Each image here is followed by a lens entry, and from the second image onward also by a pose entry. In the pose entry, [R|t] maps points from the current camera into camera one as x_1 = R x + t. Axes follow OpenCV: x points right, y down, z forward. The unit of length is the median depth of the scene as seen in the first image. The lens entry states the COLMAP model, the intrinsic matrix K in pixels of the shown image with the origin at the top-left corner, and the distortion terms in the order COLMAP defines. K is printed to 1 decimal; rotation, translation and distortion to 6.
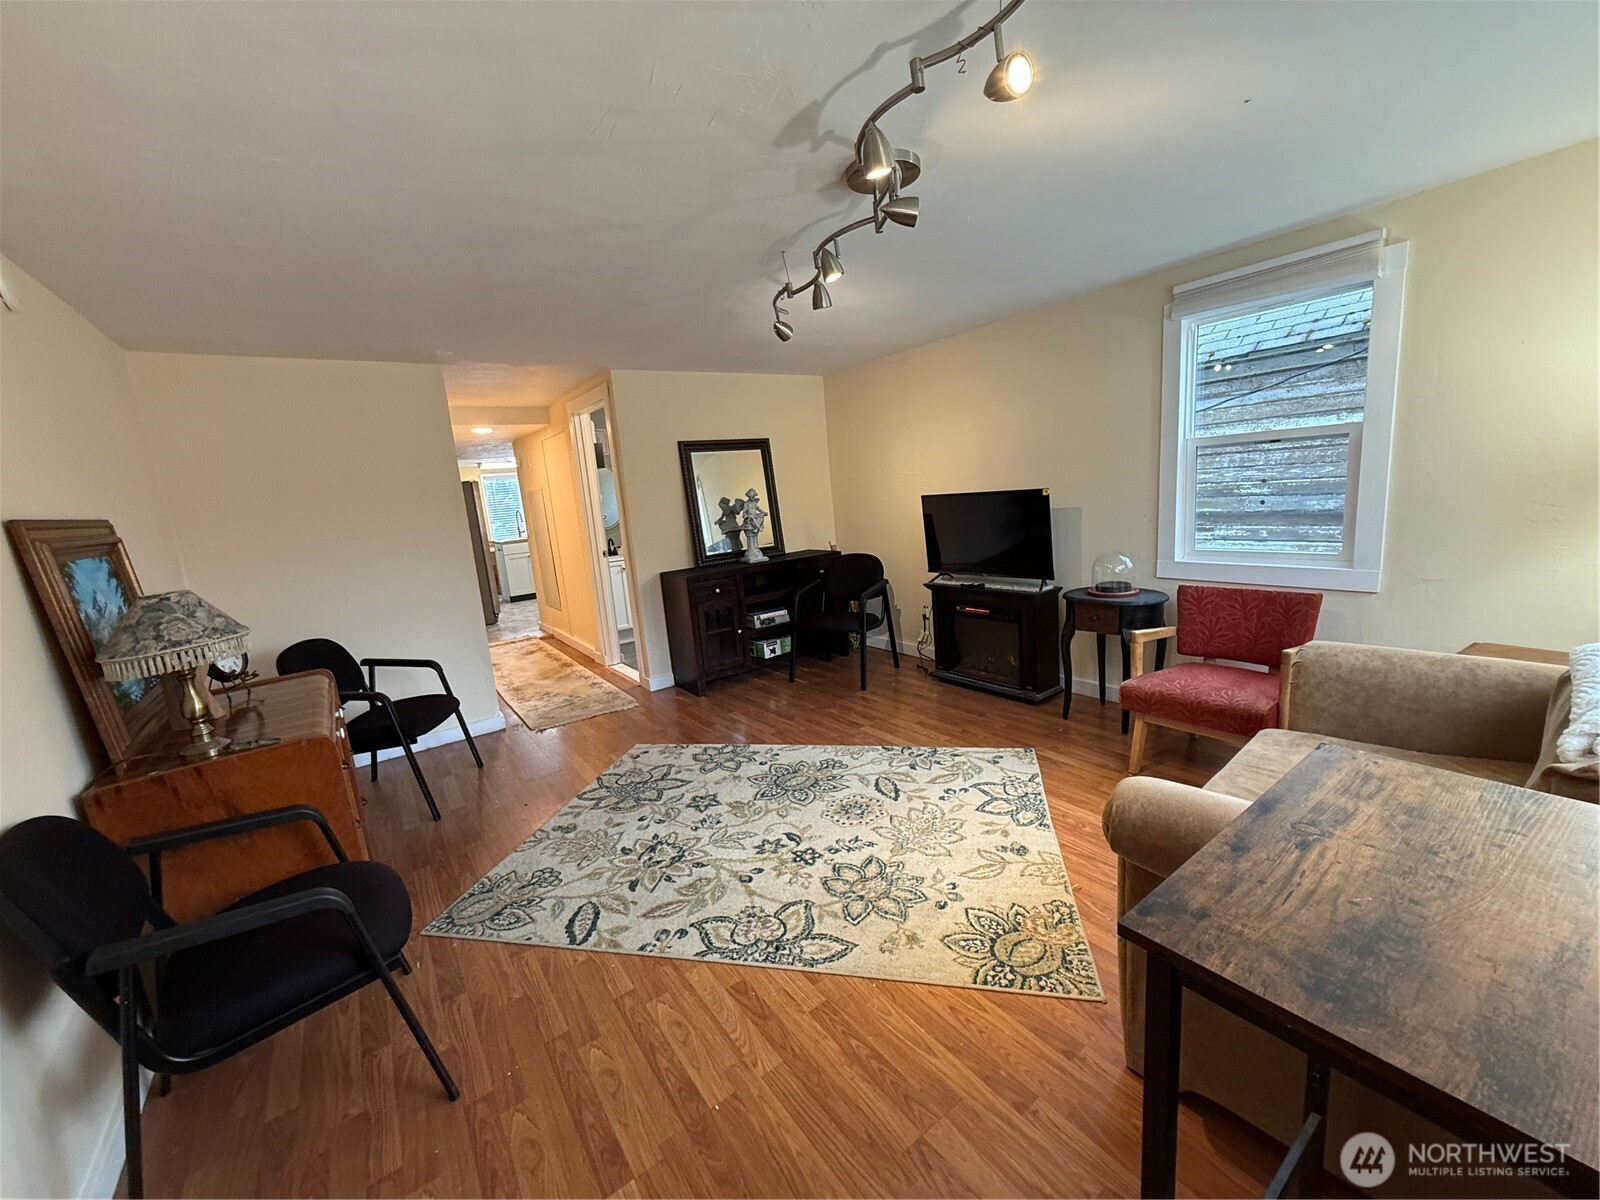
lens RADIAL K [[640.1, 0, 801.0], [0, 640.1, 602.5], [0, 0, 1]] dist [-0.000248, 0.000325]
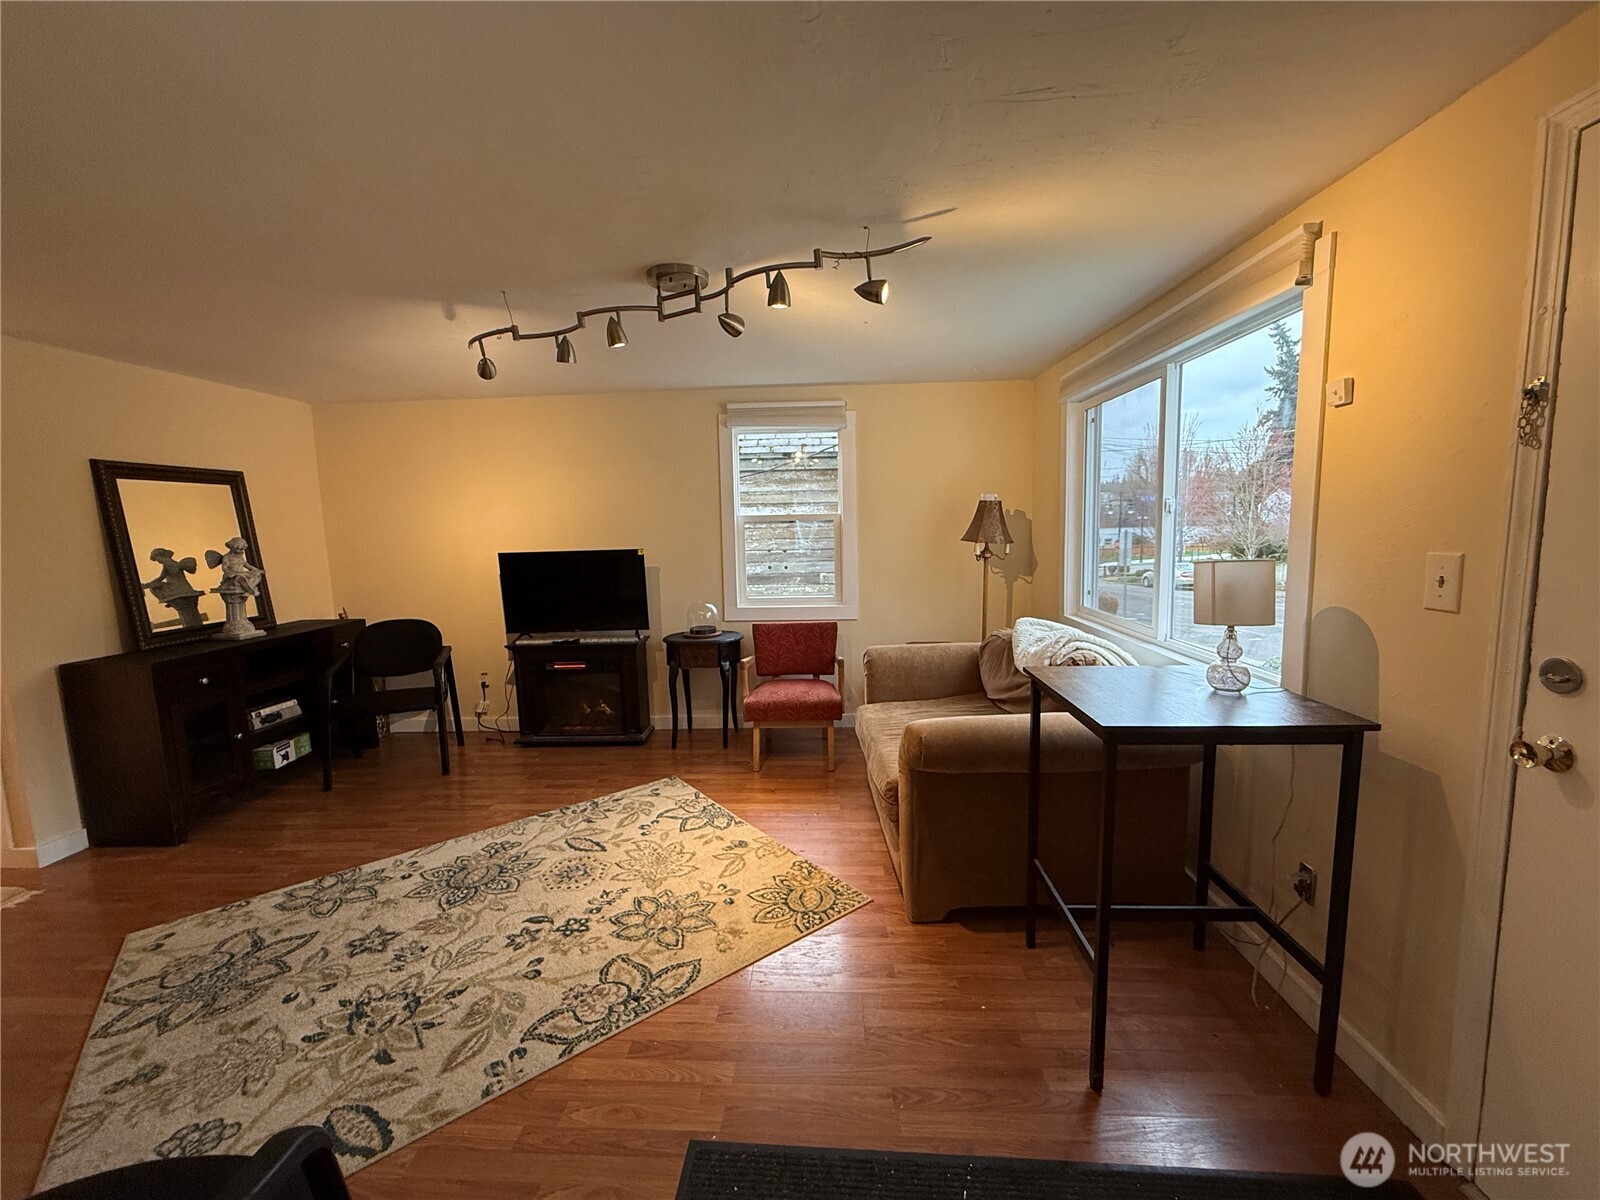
lens RADIAL K [[640.1, 0, 826.6], [0, 640.1, 600.2], [0, 0, 1]] dist [-0.000248, 0.000325]
pose [[0.615141, -0.026966, 0.787956, -0.364915], [0.115027, 0.991791, -0.055857, 0.015465], [-0.779981, 0.124996, 0.613192, 0.064541]]
